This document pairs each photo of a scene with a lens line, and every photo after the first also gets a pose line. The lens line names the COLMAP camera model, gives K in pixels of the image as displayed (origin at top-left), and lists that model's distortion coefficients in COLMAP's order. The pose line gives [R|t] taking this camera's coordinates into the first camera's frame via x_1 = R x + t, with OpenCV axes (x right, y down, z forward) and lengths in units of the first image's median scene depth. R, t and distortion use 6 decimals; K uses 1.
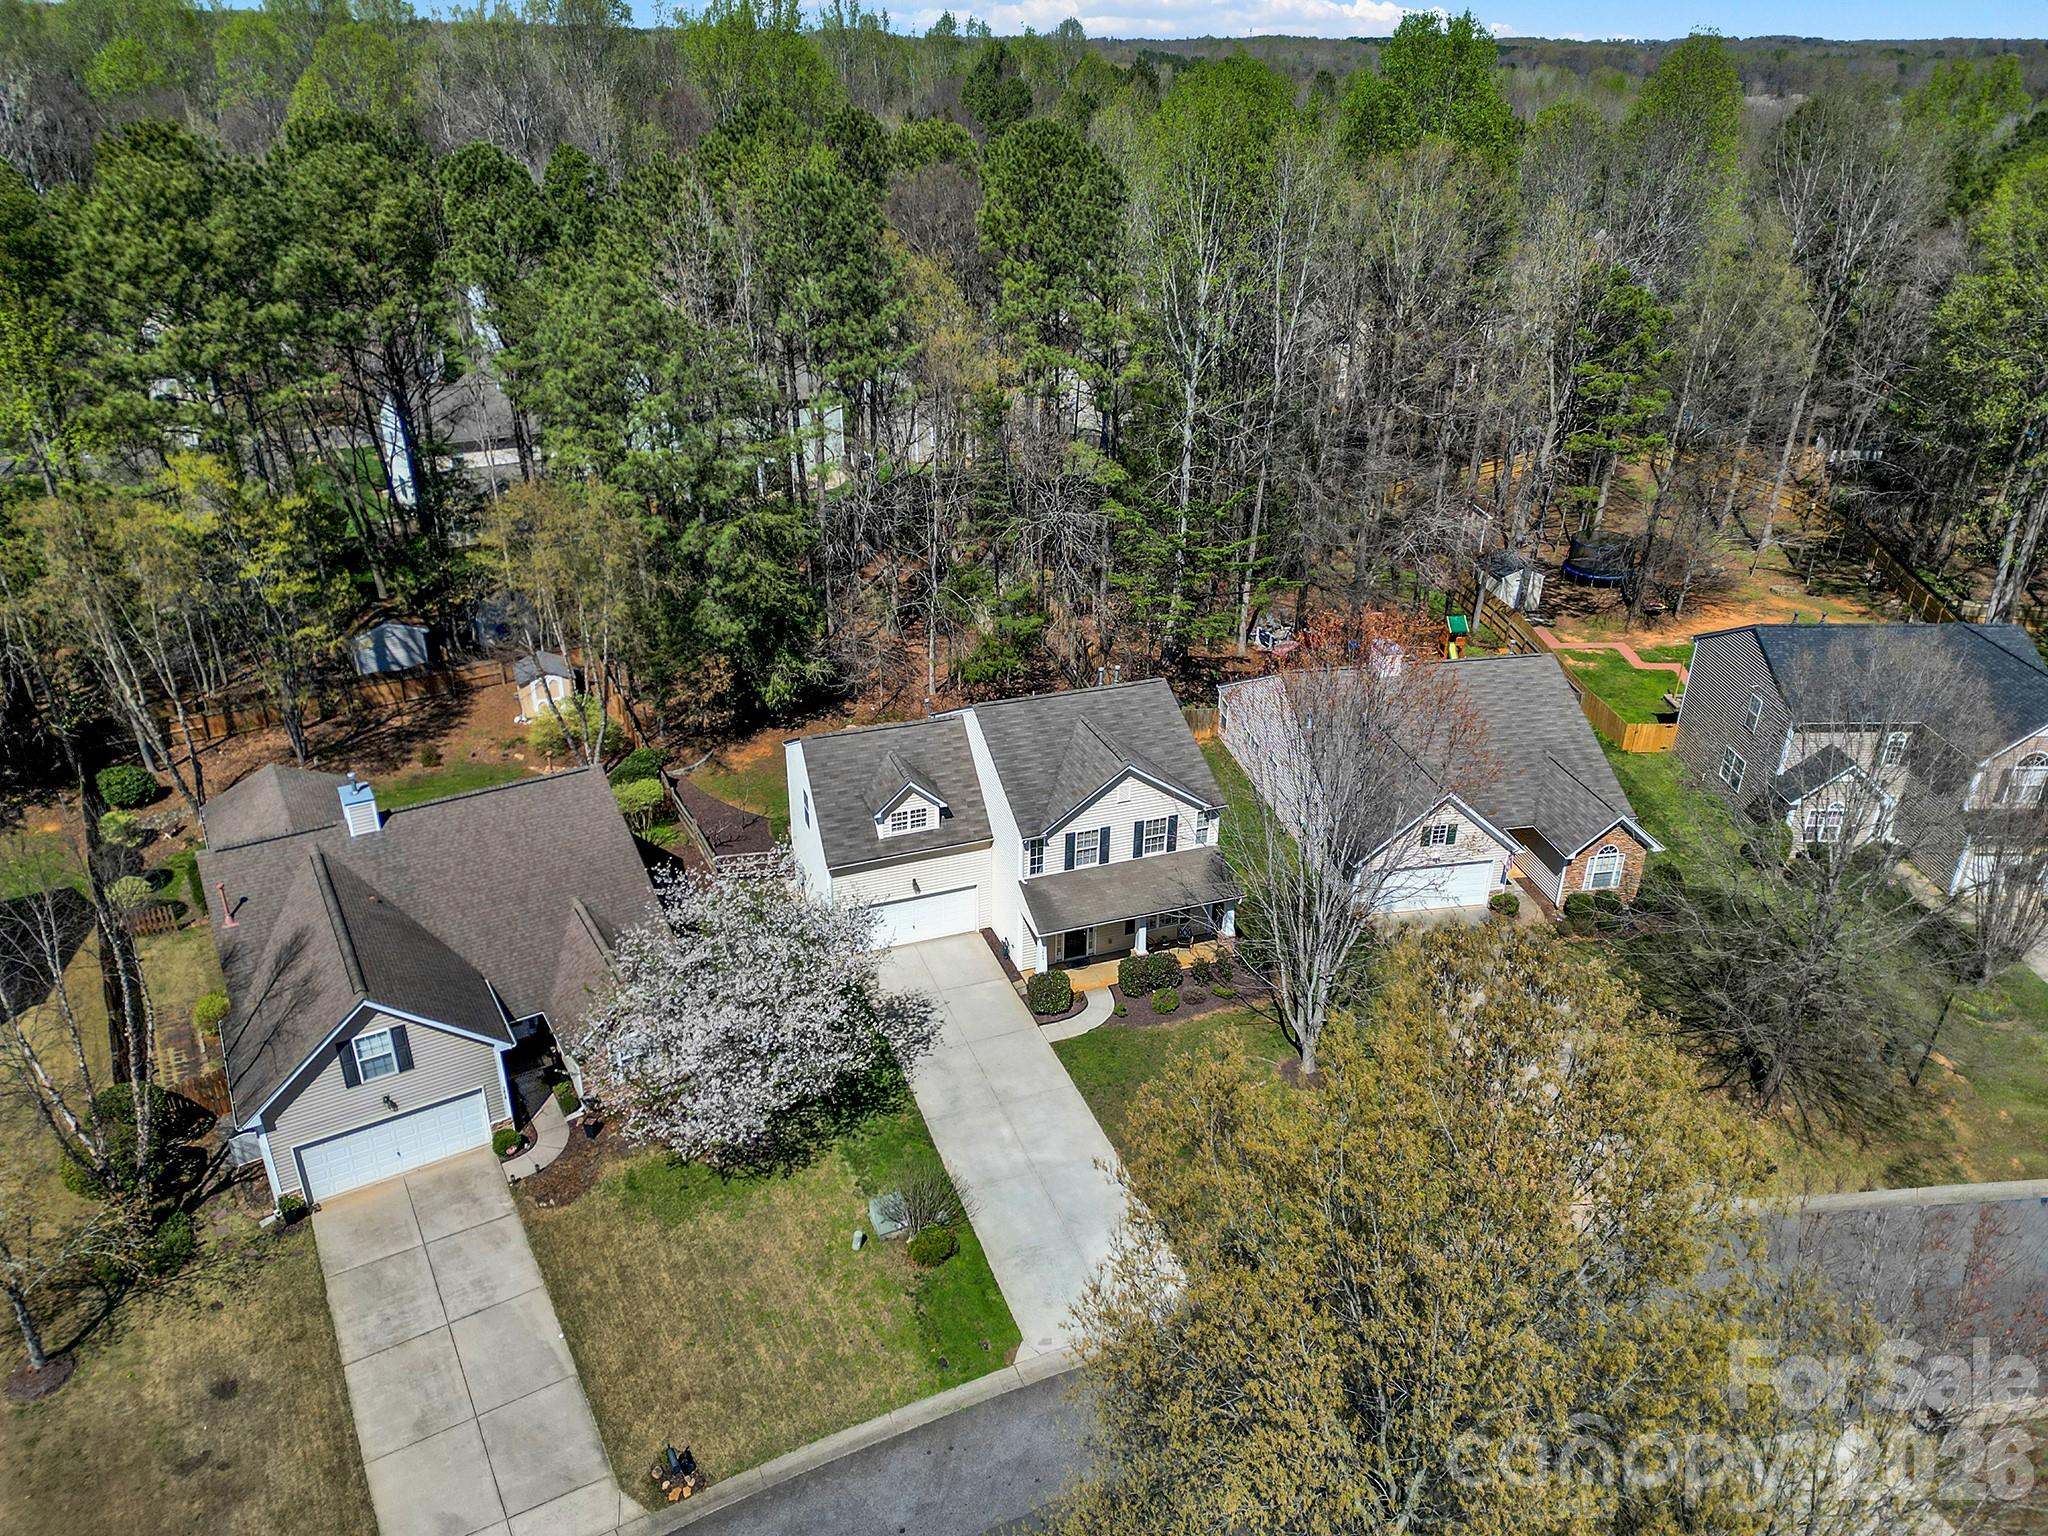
lens RADIAL K [[1422.1, 0, 1024.0], [0, 1422.1, 768.0], [0, 0, 1]] dist [0.095891, -0.104476]
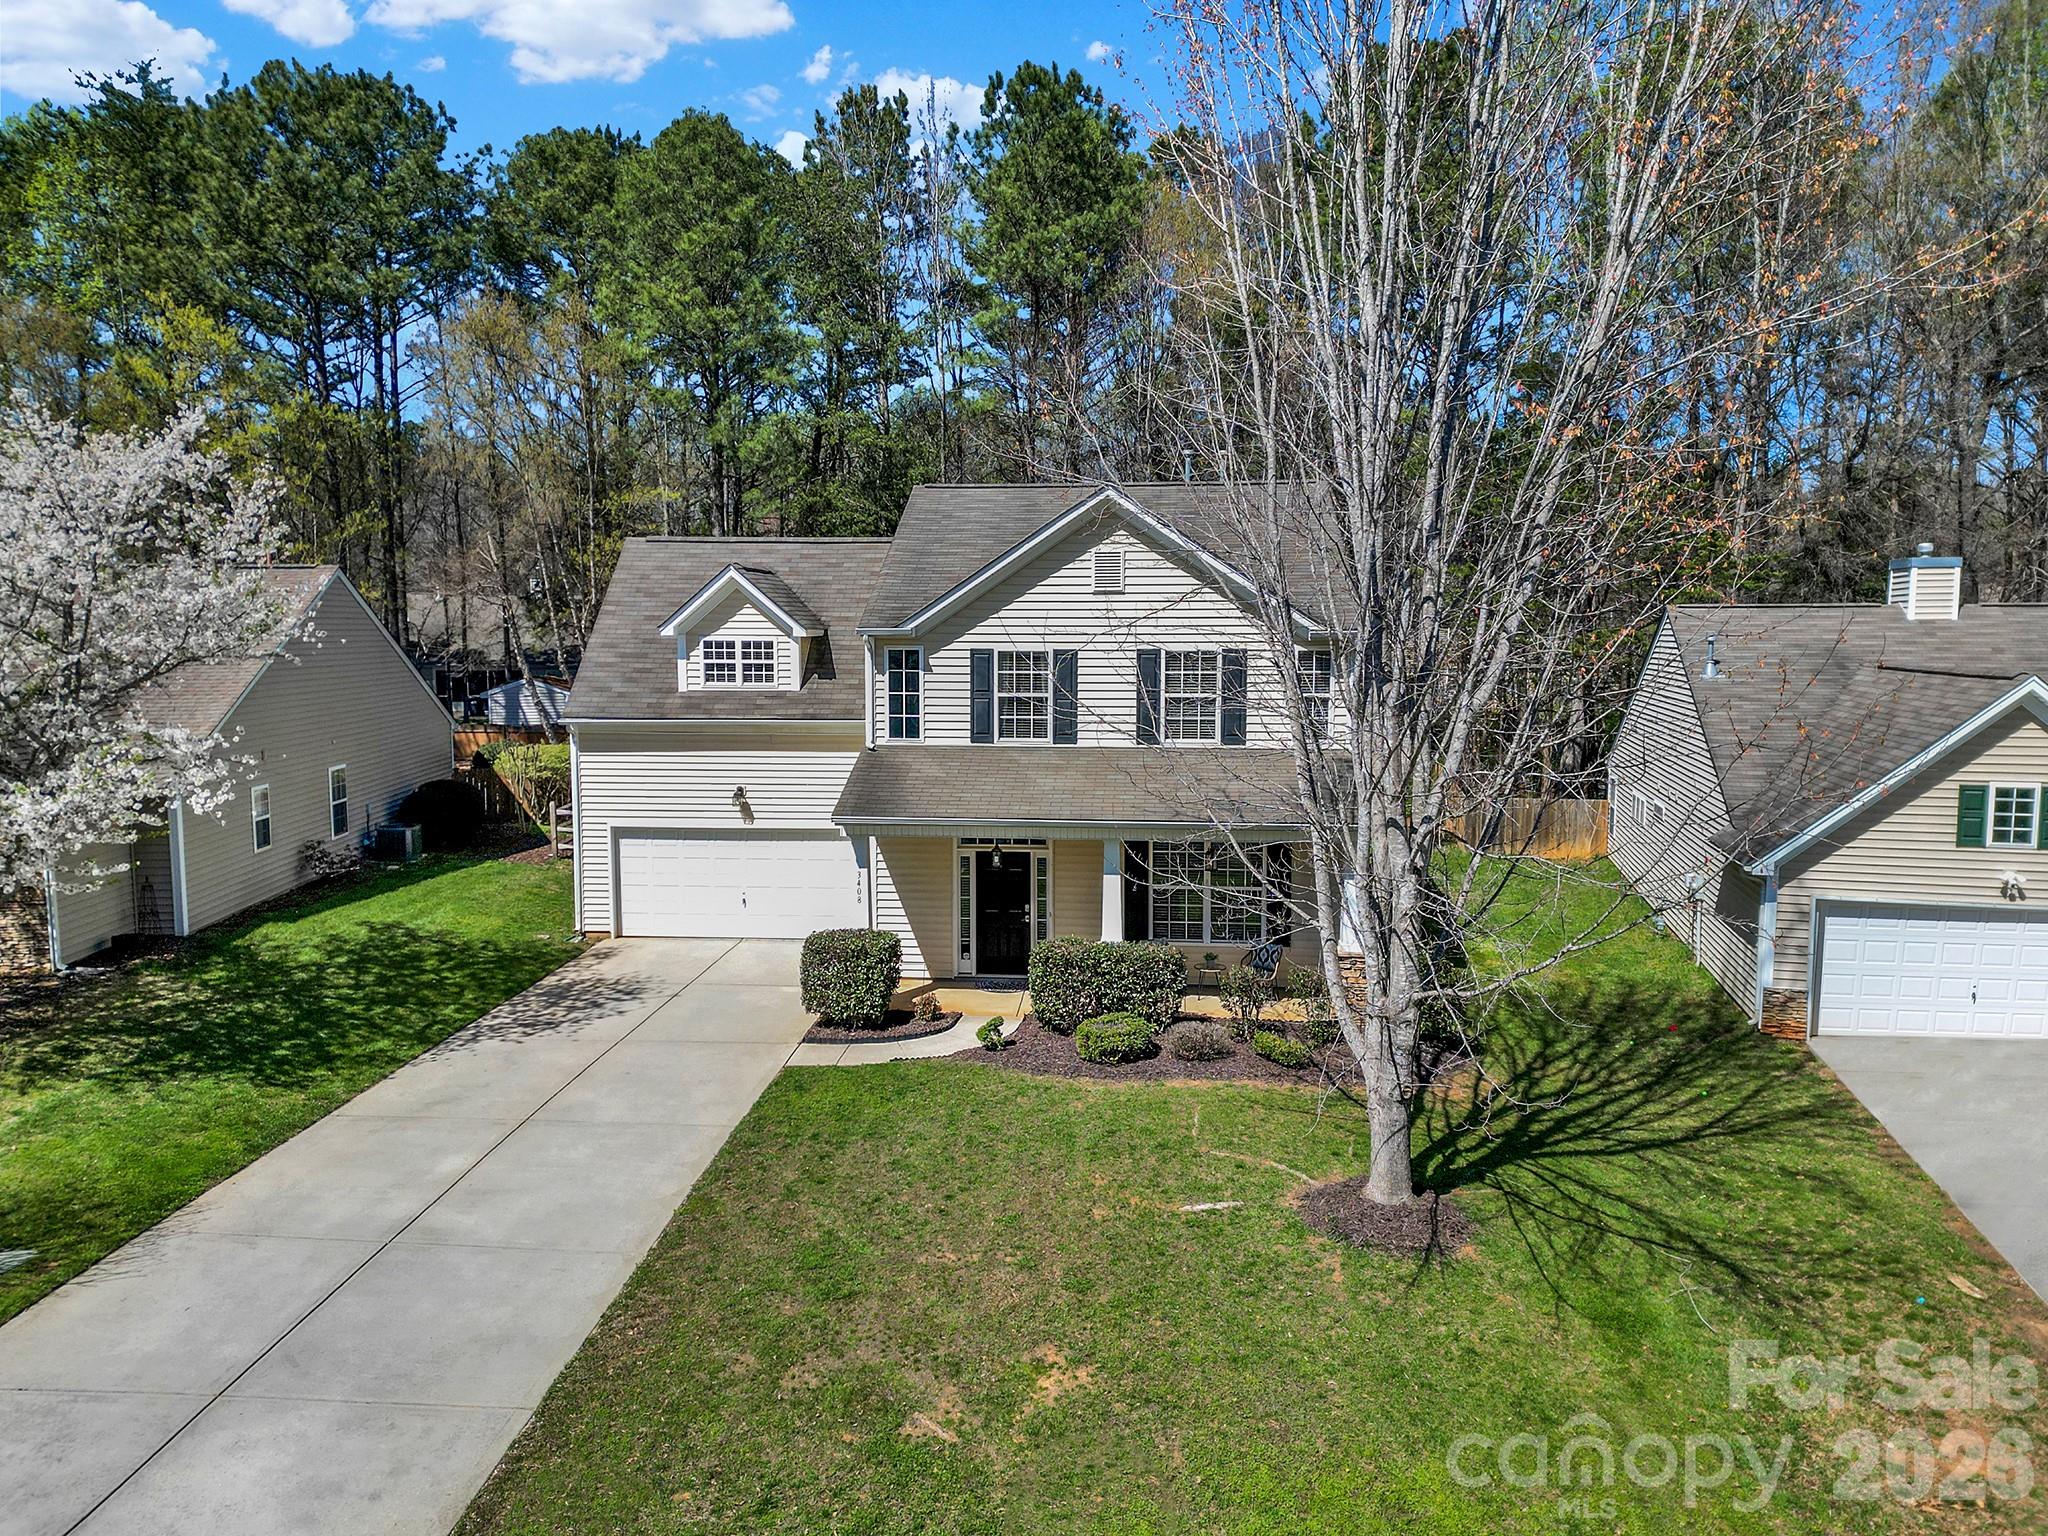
lens RADIAL K [[1422.1, 0, 1024.0], [0, 1422.1, 768.0], [0, 0, 1]] dist [0.095891, -0.104476]
pose [[0.901524, 0.033107, -0.431460, 0.237144], [-0.186275, 0.929652, -0.317882, 0.218169], [0.390584, 0.366949, 0.844271, 0.622131]]
